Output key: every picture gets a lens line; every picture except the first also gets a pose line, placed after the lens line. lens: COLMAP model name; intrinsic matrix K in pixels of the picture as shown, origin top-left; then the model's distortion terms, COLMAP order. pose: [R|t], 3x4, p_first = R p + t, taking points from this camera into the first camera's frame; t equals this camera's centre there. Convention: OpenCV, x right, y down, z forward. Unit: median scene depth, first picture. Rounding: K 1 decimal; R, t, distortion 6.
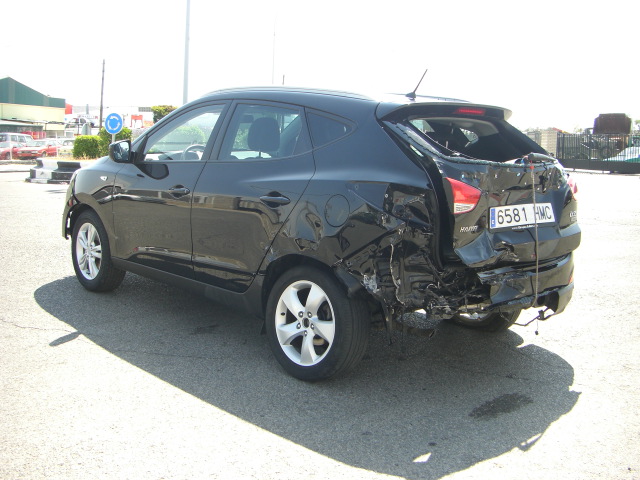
lens RADIAL K [[711.3, 0, 321.2], [0, 711.3, 243.2], [0, 0, 1]] dist [-0.132983, 0.000000]
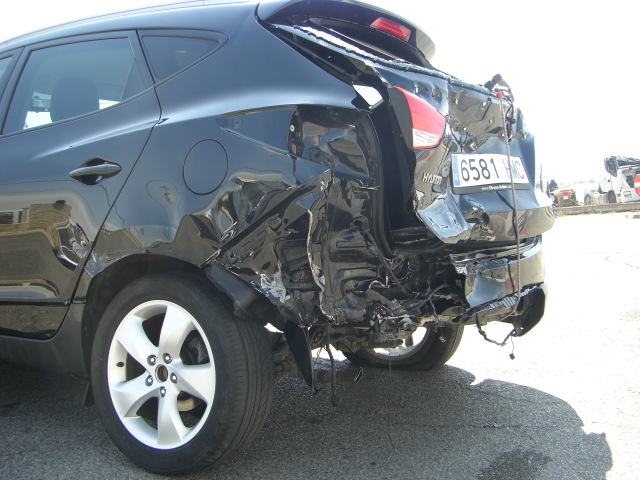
lens RADIAL K [[711.3, 0, 317.7], [0, 711.3, 238.6], [0, 0, 1]] dist [-0.132983, 0.000000]
pose [[0.970448, -0.064315, 0.232581, -0.025237], [0.090604, 0.990425, -0.104164, 0.077157], [-0.223655, 0.122158, 0.966983, 0.419097]]
